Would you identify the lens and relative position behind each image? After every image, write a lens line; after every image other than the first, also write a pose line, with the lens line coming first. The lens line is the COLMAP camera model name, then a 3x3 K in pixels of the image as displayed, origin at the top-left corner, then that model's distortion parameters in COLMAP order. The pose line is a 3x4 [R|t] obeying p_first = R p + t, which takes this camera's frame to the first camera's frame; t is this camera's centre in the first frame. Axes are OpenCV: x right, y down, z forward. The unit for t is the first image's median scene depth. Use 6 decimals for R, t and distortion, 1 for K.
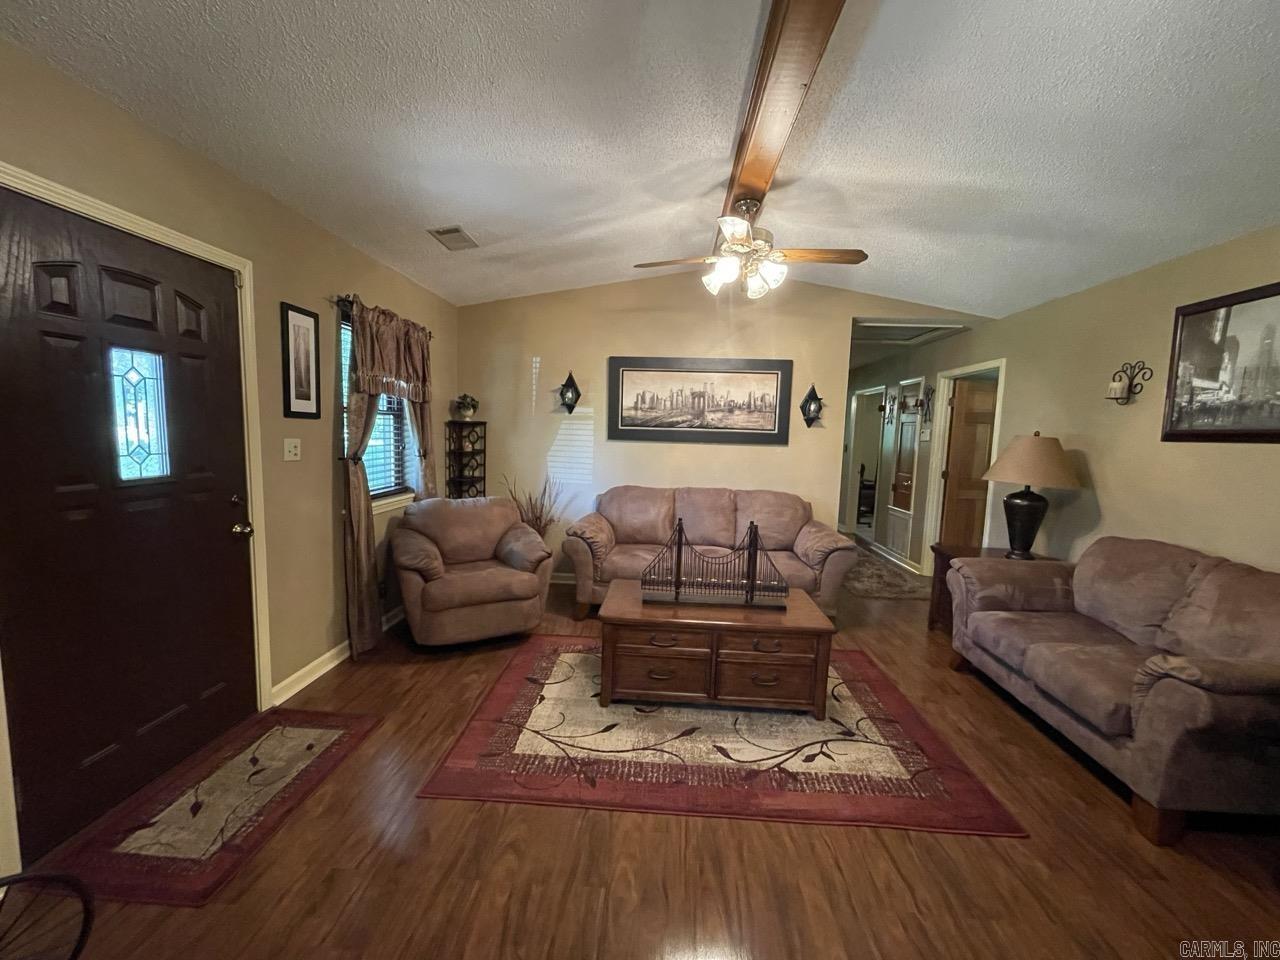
lens RADIAL K [[514.1, 0, 640.0], [0, 514.1, 480.0], [0, 0, 1]] dist [0.001587, 0.000163]
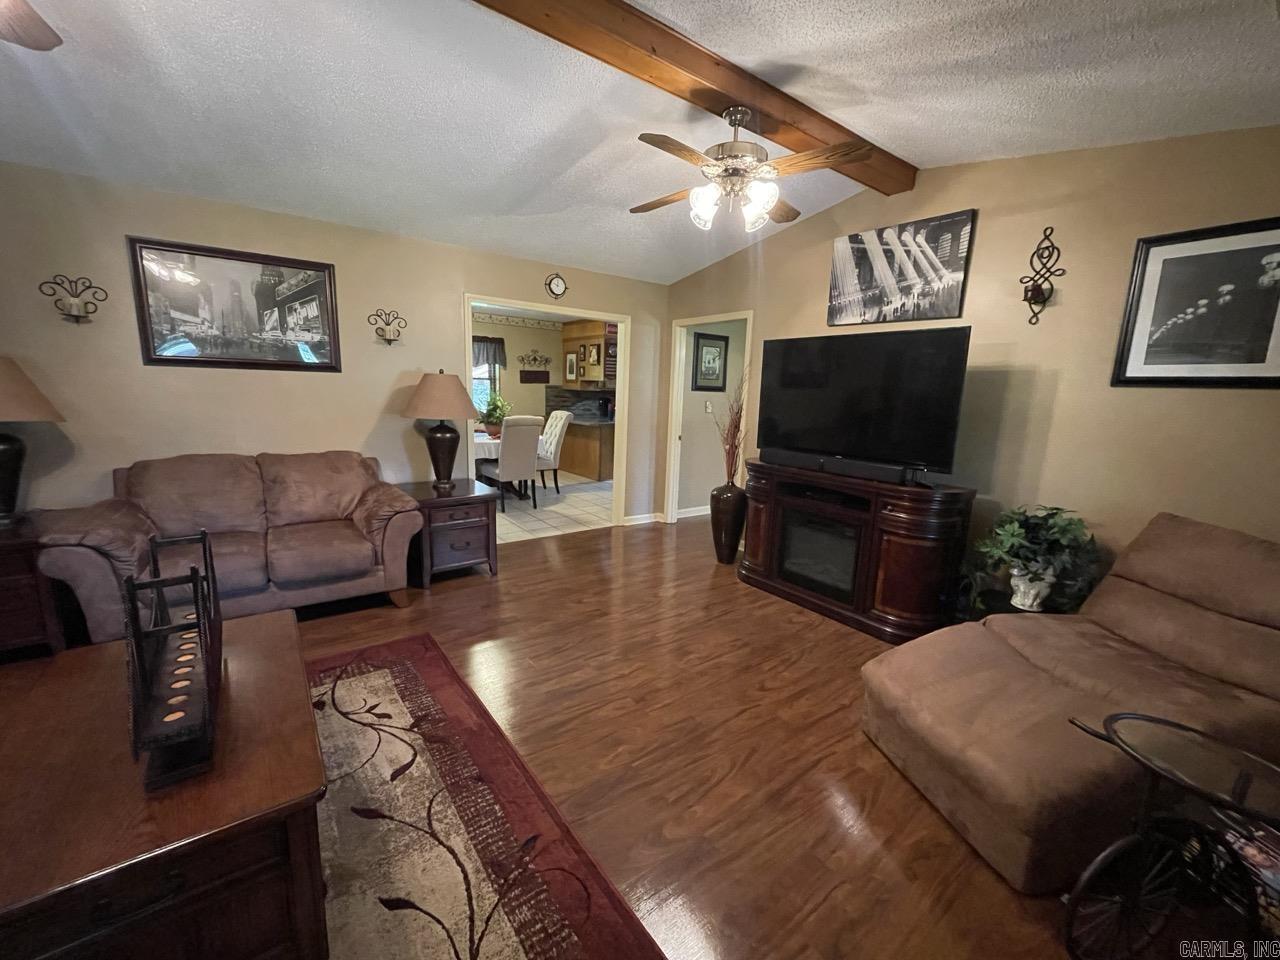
lens RADIAL K [[514.1, 0, 640.0], [0, 514.1, 480.0], [0, 0, 1]] dist [0.001587, 0.000163]
pose [[-0.633261, -0.189693, 0.750331, -0.576510], [0.018994, 0.965396, 0.260095, -0.121964], [-0.773705, 0.178960, -0.607745, 1.056889]]
